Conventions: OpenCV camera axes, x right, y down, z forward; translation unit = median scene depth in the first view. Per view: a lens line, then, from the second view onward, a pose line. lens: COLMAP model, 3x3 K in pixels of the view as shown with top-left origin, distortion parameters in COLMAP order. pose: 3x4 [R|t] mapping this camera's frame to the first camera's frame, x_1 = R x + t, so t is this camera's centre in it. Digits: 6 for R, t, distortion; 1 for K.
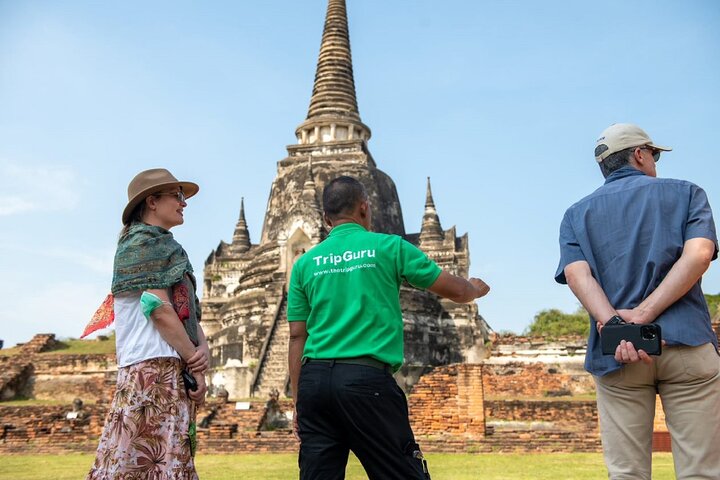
lens RADIAL K [[775.7, 0, 346.9], [0, 775.7, 239.7], [0, 0, 1]] dist [0.045735, 0.002386]
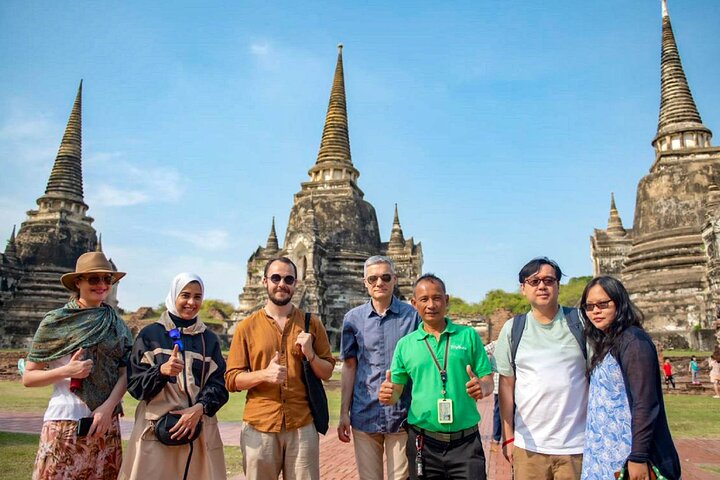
lens RADIAL K [[591.6, 0, 361.3], [0, 591.6, 232.4], [0, 0, 1]] dist [-0.054784, 0.000550]
pose [[0.998383, -0.000285, -0.056841, 0.108395], [0.000945, 0.999932, 0.011584, -0.041215], [0.056834, -0.011619, 0.998316, -0.137141]]
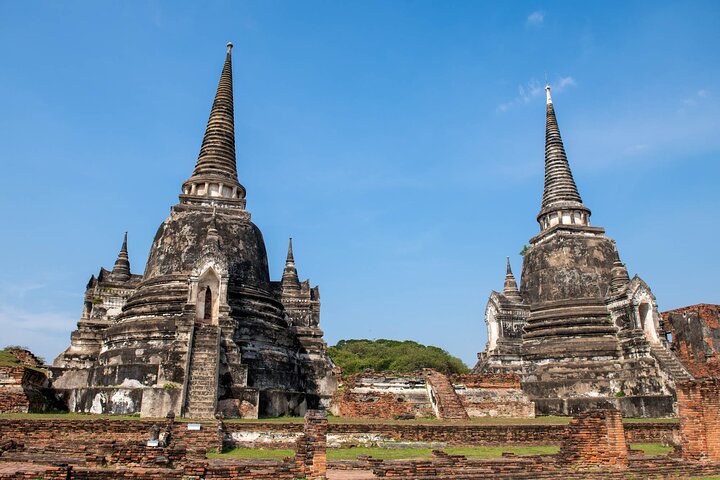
lens RADIAL K [[591.6, 0, 361.3], [0, 591.6, 232.4], [0, 0, 1]] dist [-0.054784, 0.000550]
pose [[0.893280, 0.146685, 0.424894, -0.211156], [-0.107752, 0.987573, -0.114405, 0.007827], [-0.436396, 0.056412, 0.897985, 0.094468]]
